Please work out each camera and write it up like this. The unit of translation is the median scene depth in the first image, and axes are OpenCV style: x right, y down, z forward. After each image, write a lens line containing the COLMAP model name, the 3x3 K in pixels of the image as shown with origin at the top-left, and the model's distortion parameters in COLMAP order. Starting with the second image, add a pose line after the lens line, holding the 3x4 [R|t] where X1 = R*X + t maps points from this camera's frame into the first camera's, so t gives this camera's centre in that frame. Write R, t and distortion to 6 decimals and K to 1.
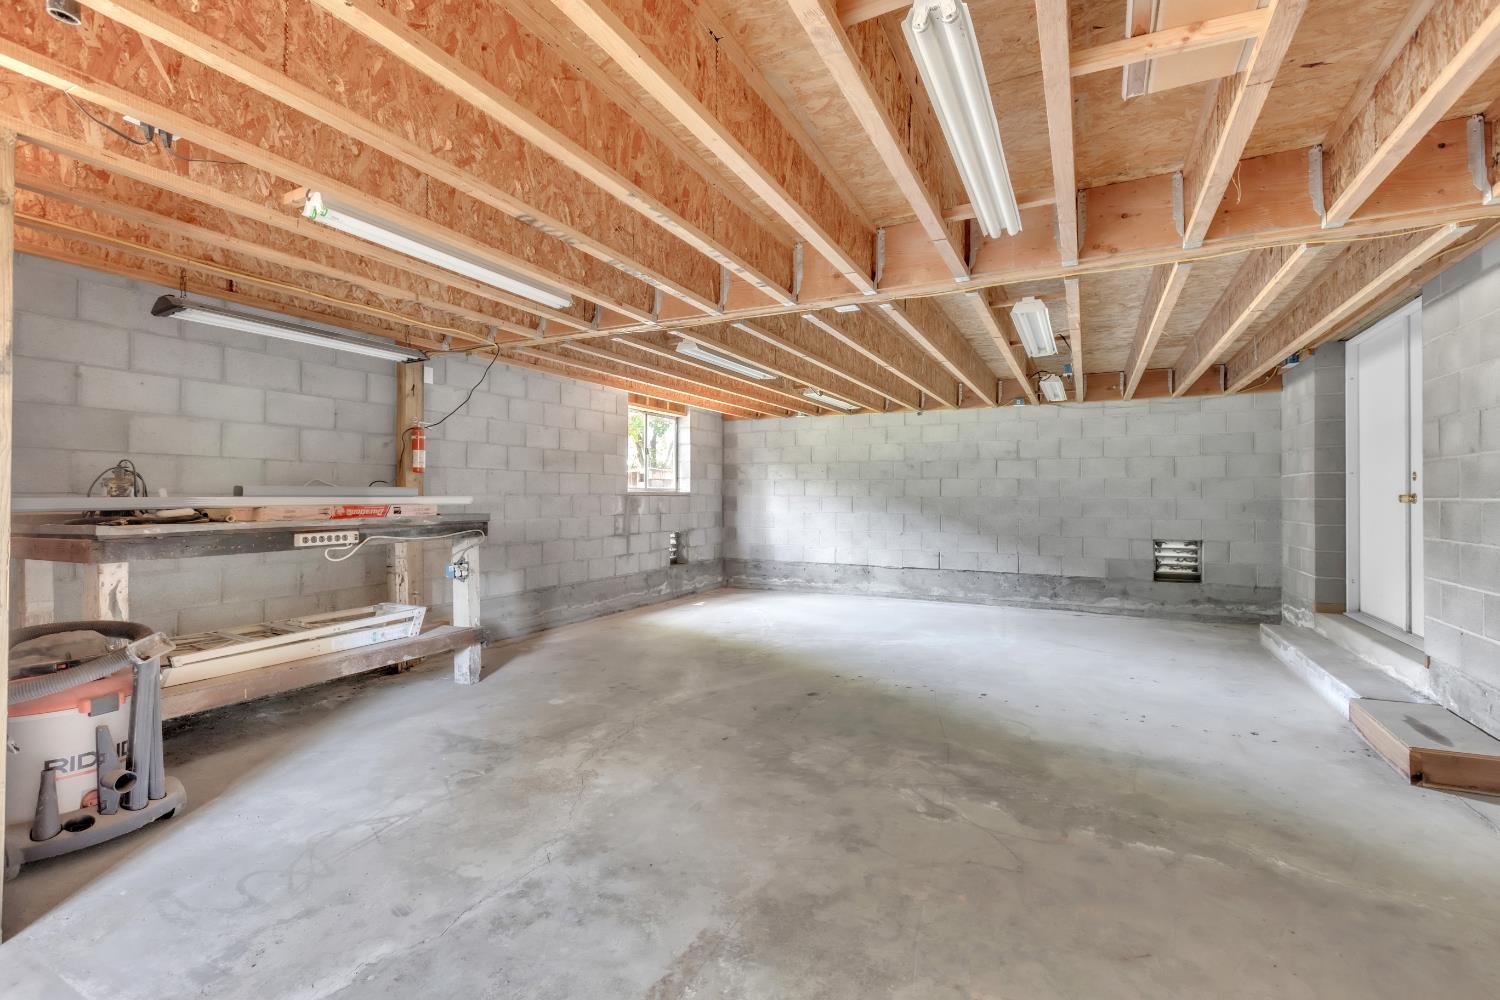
lens RADIAL K [[679.3, 0, 752.1], [0, 679.3, 497.2], [0, 0, 1]] dist [0.001537, 0.000150]
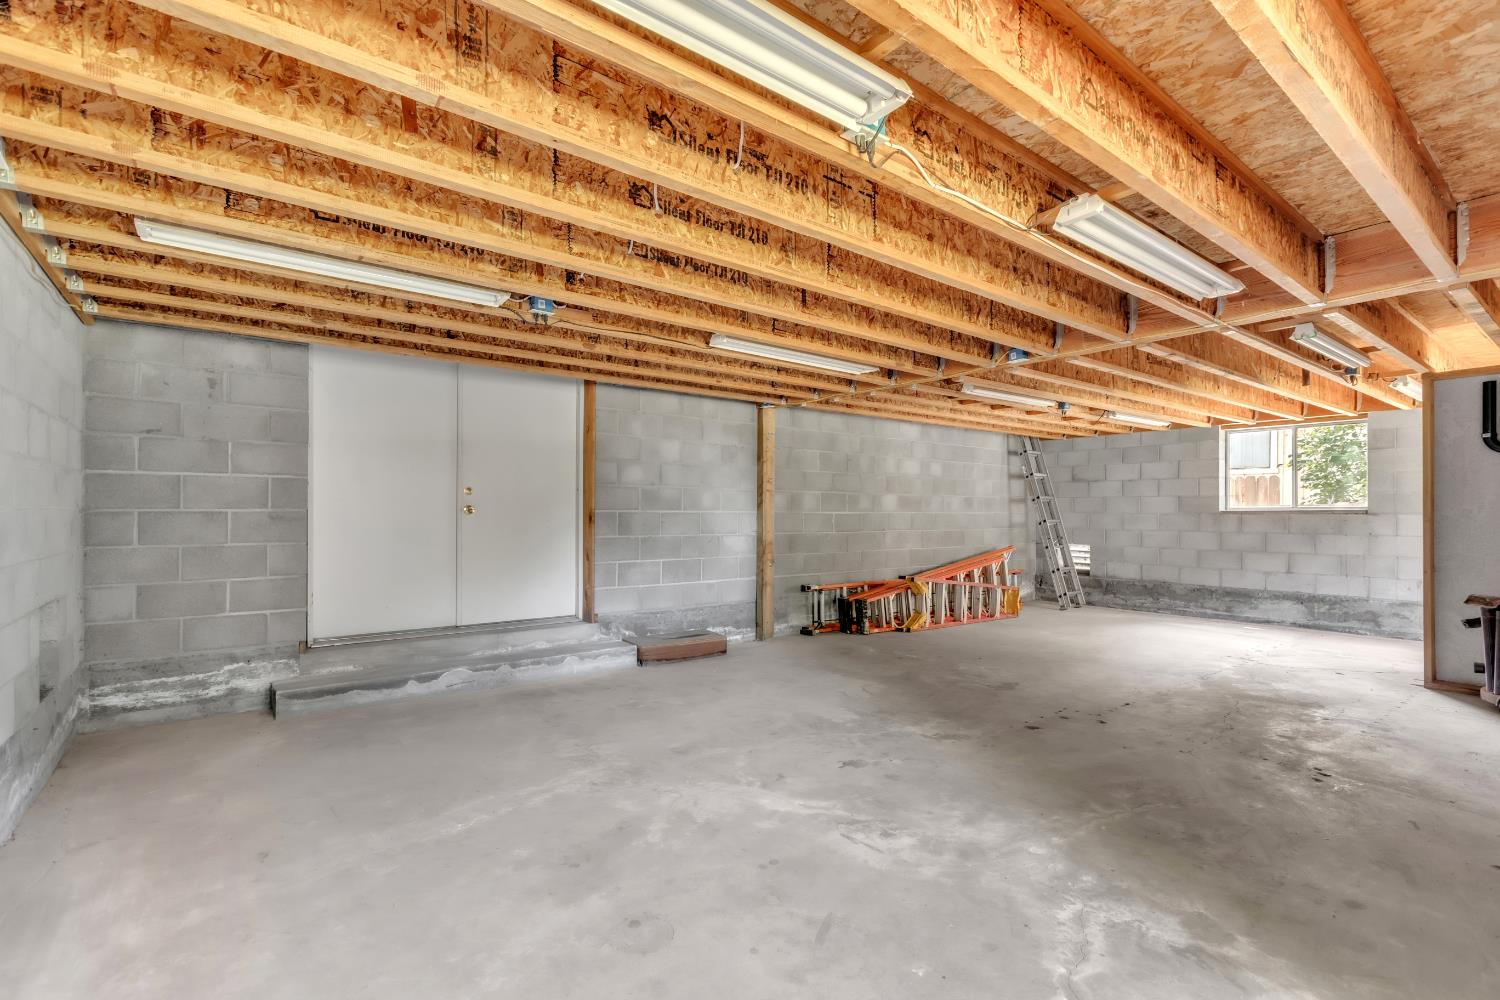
lens RADIAL K [[679.3, 0, 747.4], [0, 679.3, 504.4], [0, 0, 1]] dist [0.001537, 0.000150]
pose [[-0.897376, 0.006625, 0.441216, 0.021426], [0.003745, 0.999966, -0.007398, -0.000951], [-0.441250, -0.004987, -0.897370, 1.473000]]
